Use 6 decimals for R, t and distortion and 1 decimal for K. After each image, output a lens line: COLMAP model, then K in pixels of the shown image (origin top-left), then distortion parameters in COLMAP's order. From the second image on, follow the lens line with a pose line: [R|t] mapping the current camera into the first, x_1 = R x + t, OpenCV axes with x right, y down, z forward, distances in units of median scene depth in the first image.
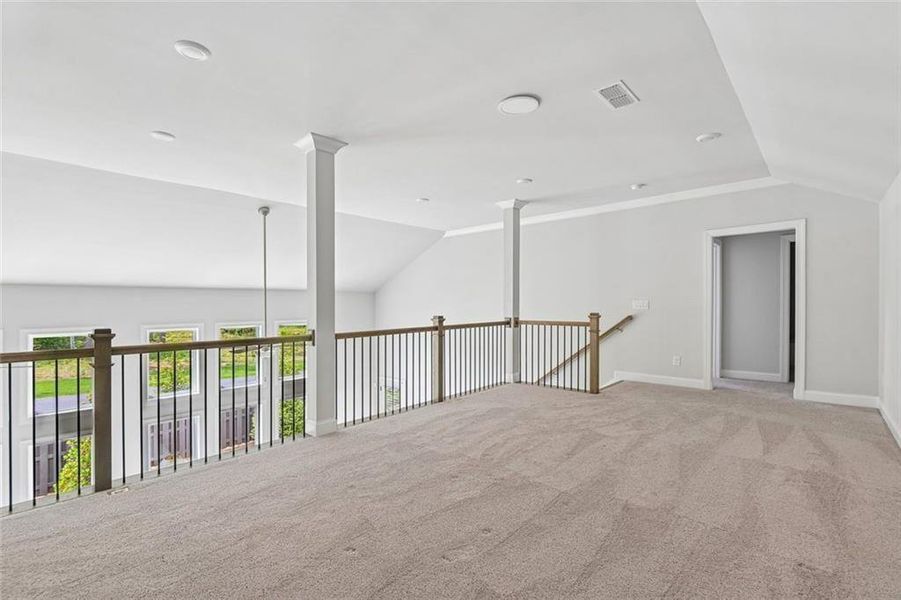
lens RADIAL K [[411.2, 0, 449.4], [0, 411.2, 304.3], [0, 0, 1]] dist [-0.011119, -0.001574]
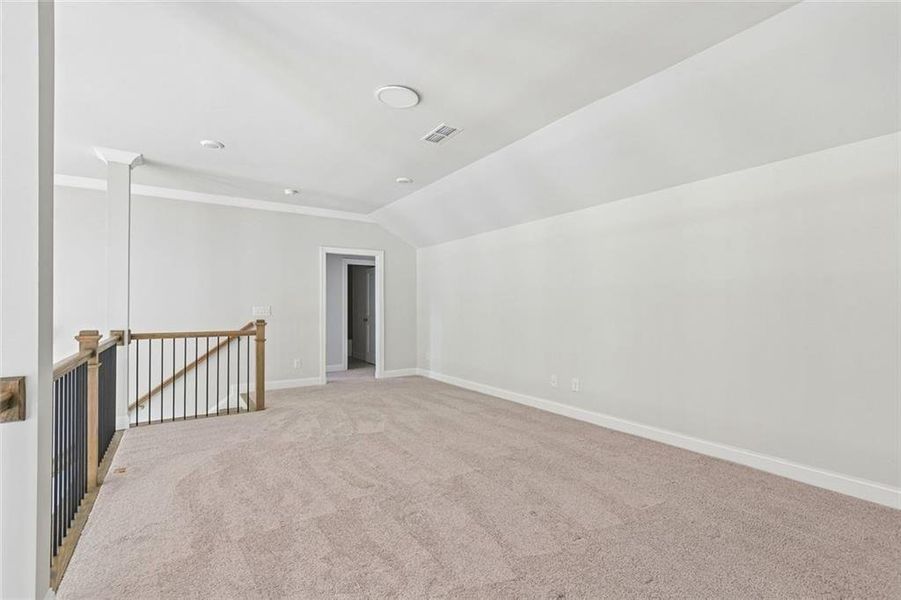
lens RADIAL K [[411.2, 0, 450.4], [0, 411.2, 313.6], [0, 0, 1]] dist [-0.011119, -0.001574]
pose [[0.231850, -0.003466, 0.972745, -0.528589], [-0.000948, 0.999992, 0.003789, 0.004785], [-0.972751, -0.001800, 0.231845, 0.490872]]
